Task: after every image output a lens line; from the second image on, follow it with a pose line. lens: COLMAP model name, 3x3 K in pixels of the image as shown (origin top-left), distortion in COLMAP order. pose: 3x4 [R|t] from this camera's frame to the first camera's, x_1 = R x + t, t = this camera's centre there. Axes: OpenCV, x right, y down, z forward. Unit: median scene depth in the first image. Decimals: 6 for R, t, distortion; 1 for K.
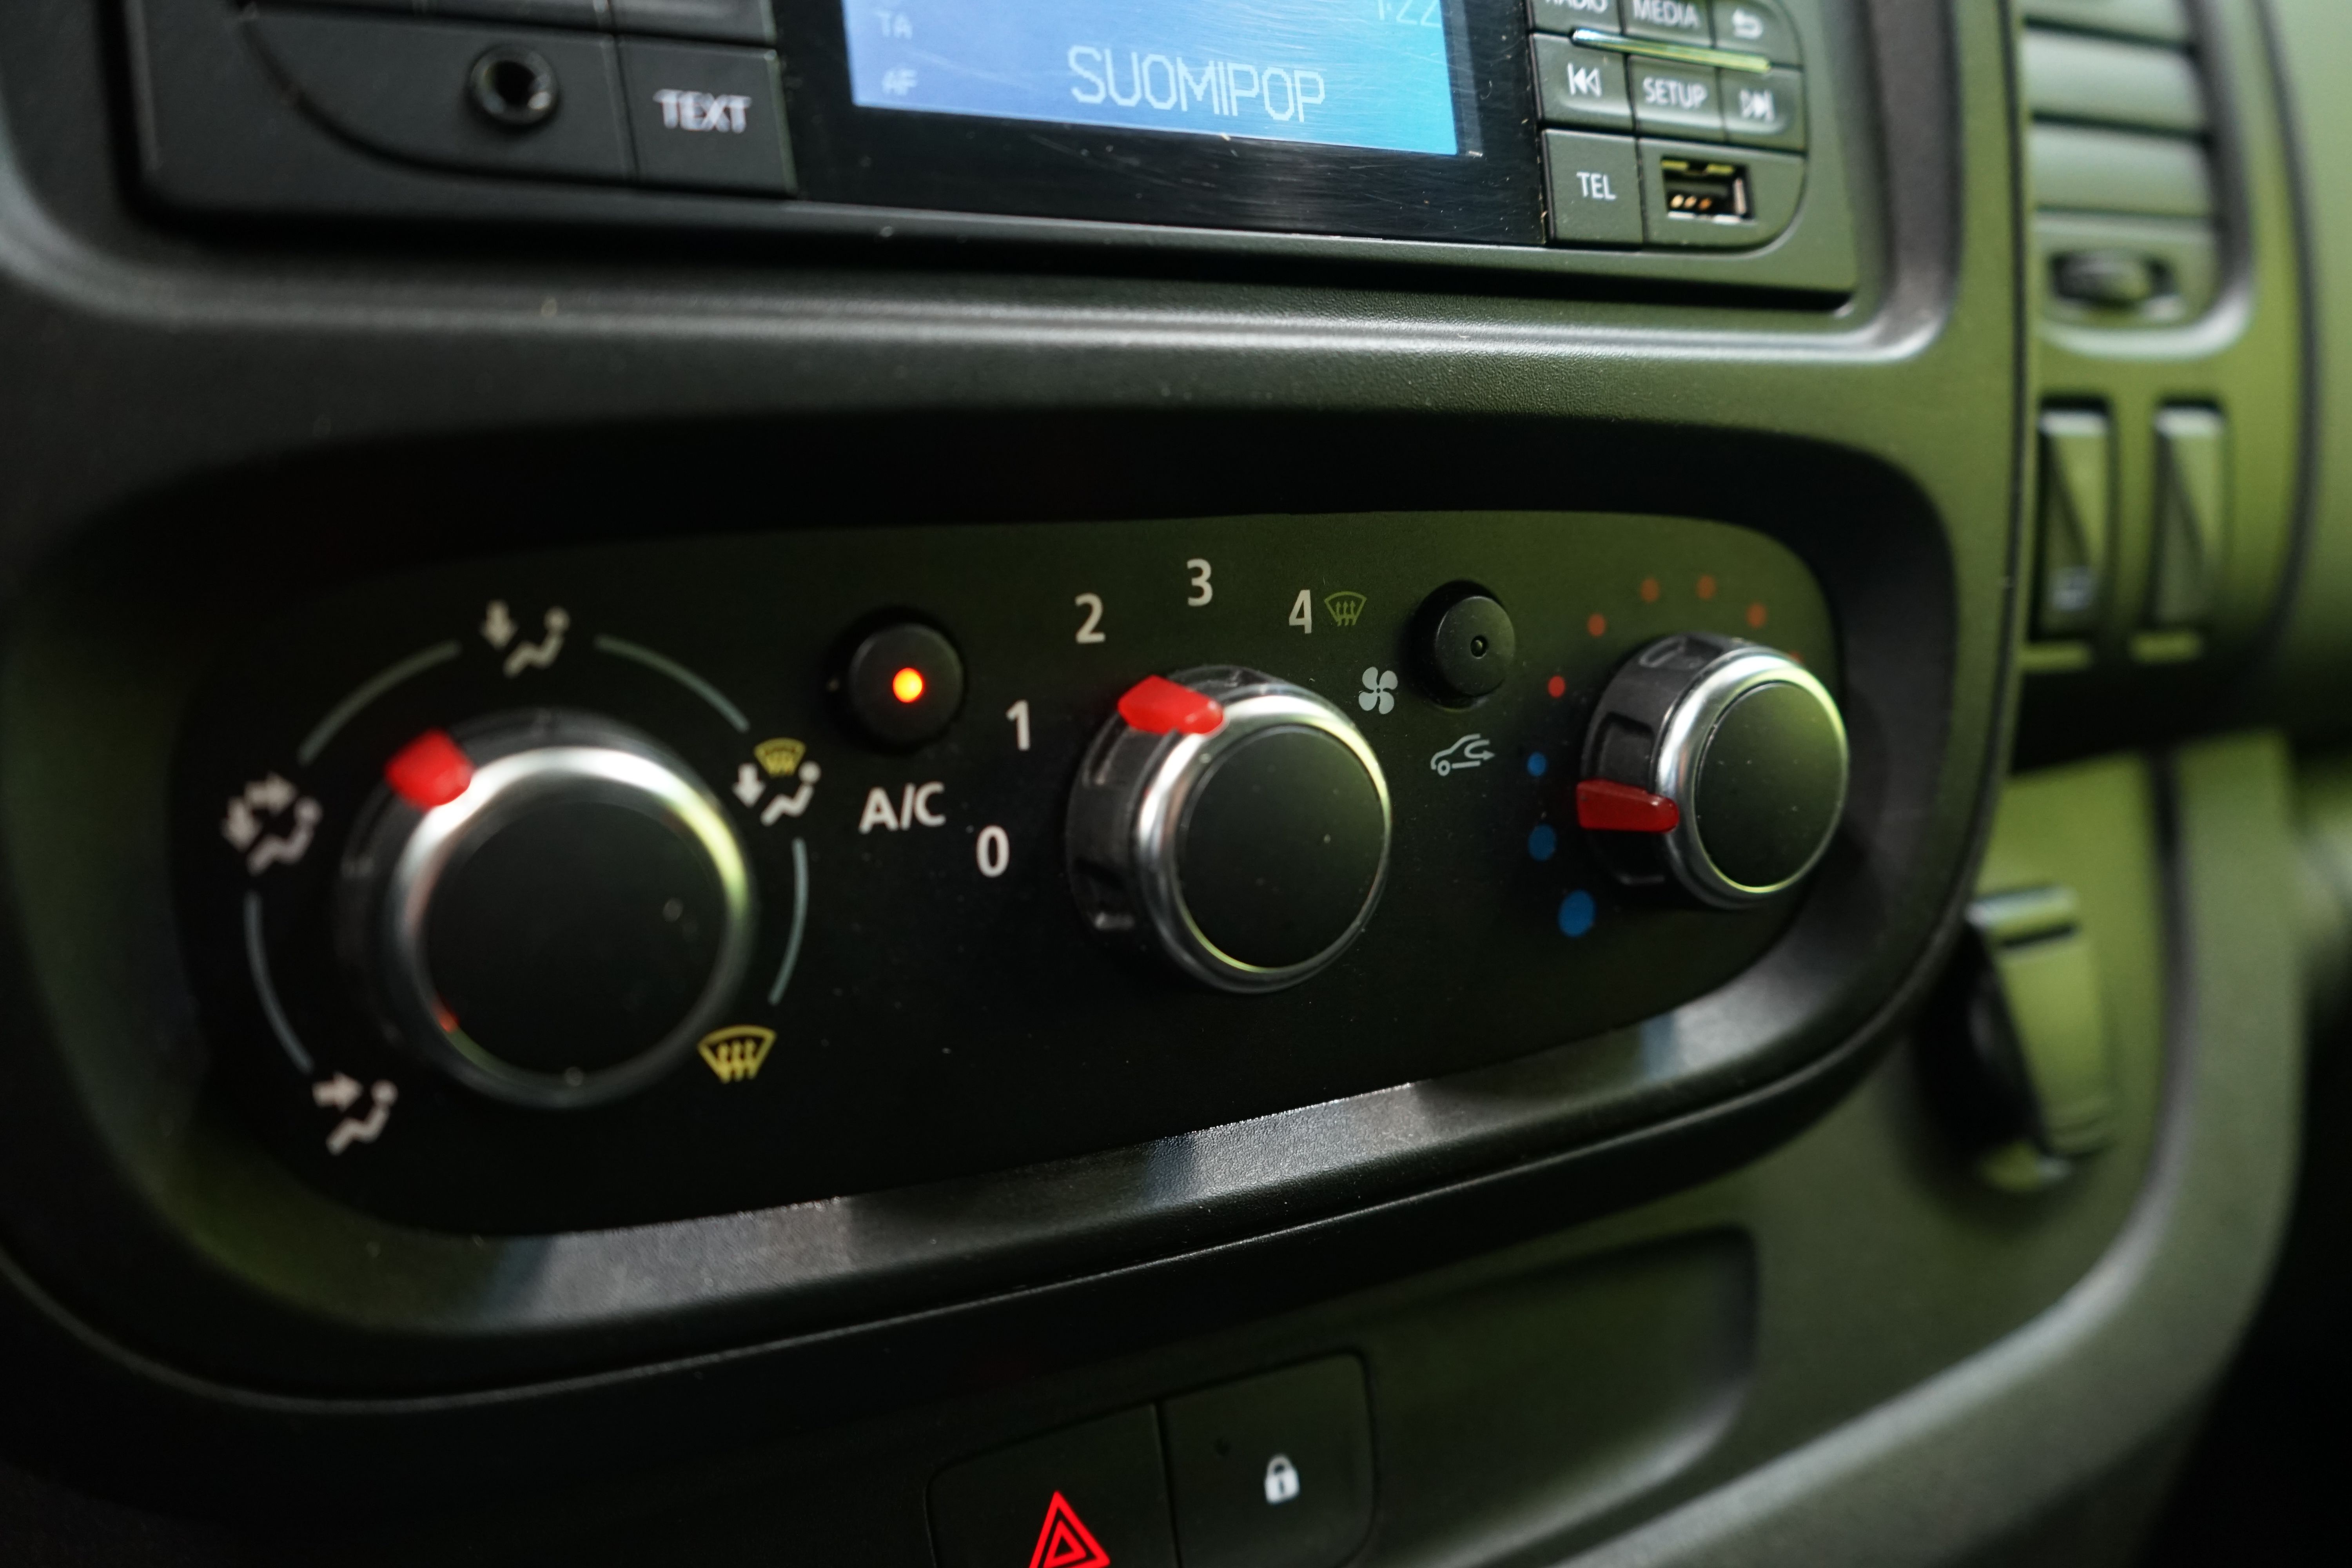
lens RADIAL K [[1898.4, 0, 1176.0], [0, 1898.4, 784.0], [0, 0, 1]] dist [-0.001715, -0.001899]
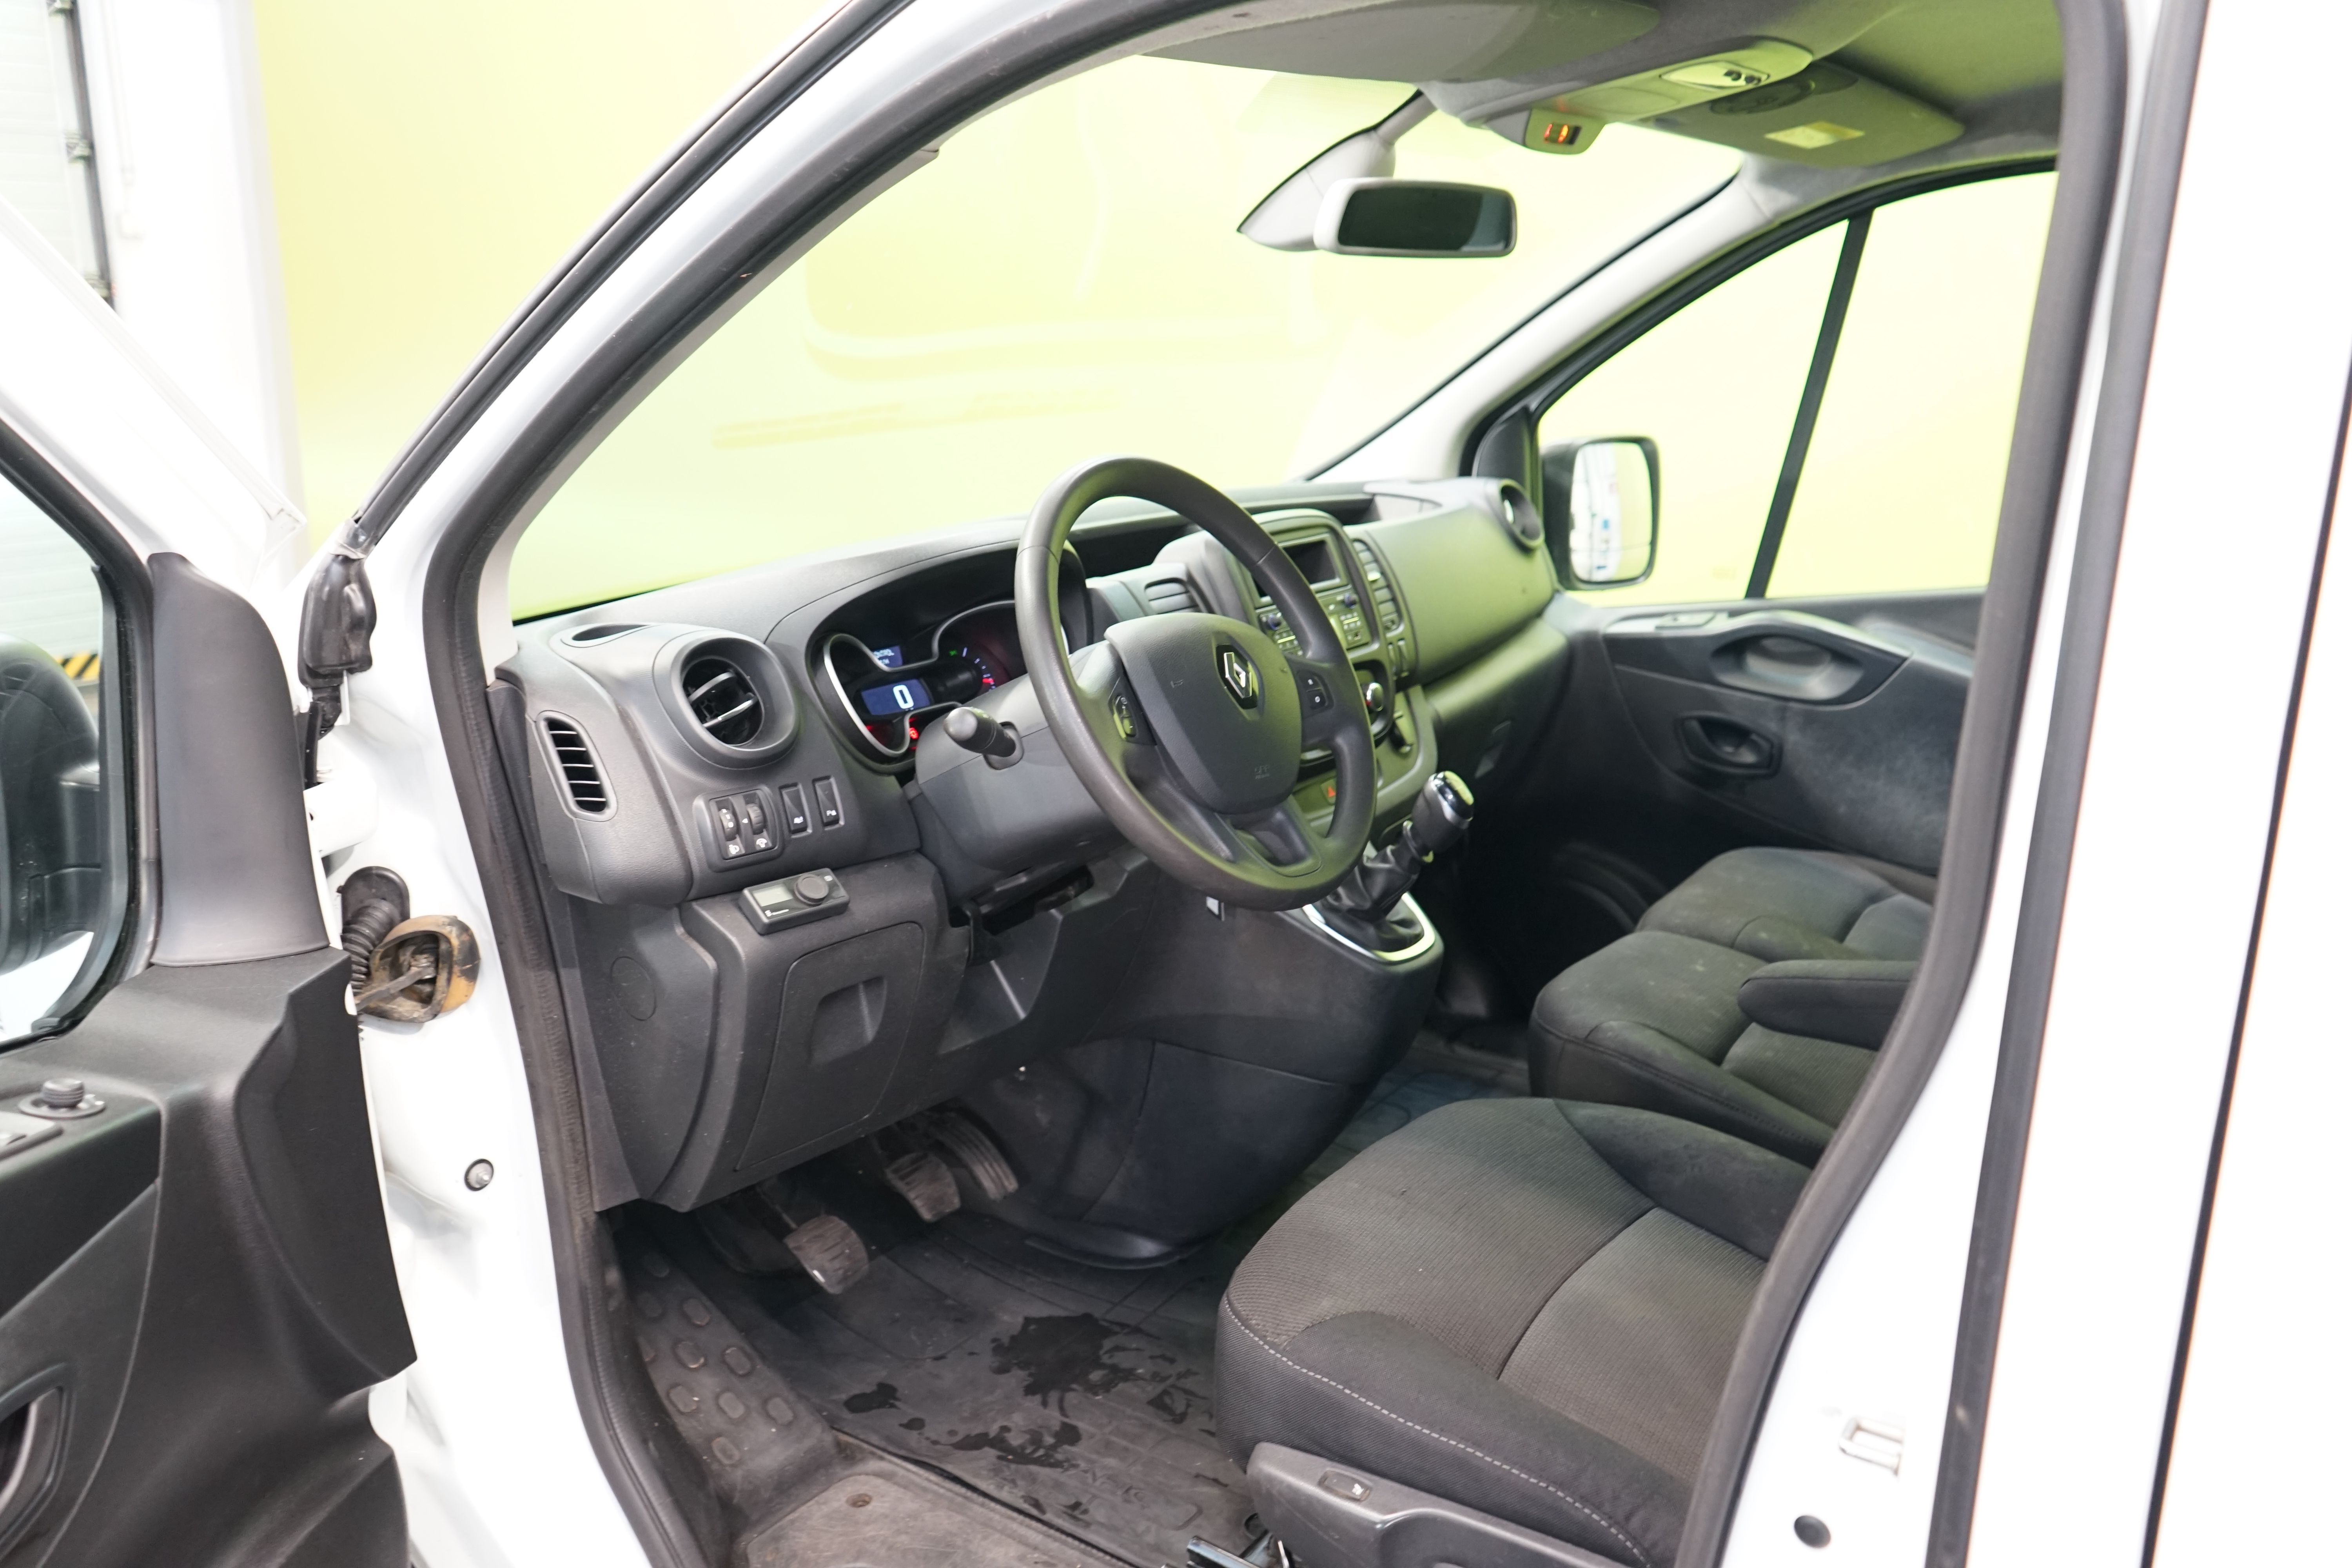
lens RADIAL K [[1898.4, 0, 1176.0], [0, 1898.4, 784.0], [0, 0, 1]] dist [-0.001715, -0.001899]
pose [[0.896575, -0.203123, 0.393566, -3.163565], [0.222168, 0.975004, -0.002909, 0.159260], [-0.383138, 0.090046, 0.919292, -5.224237]]
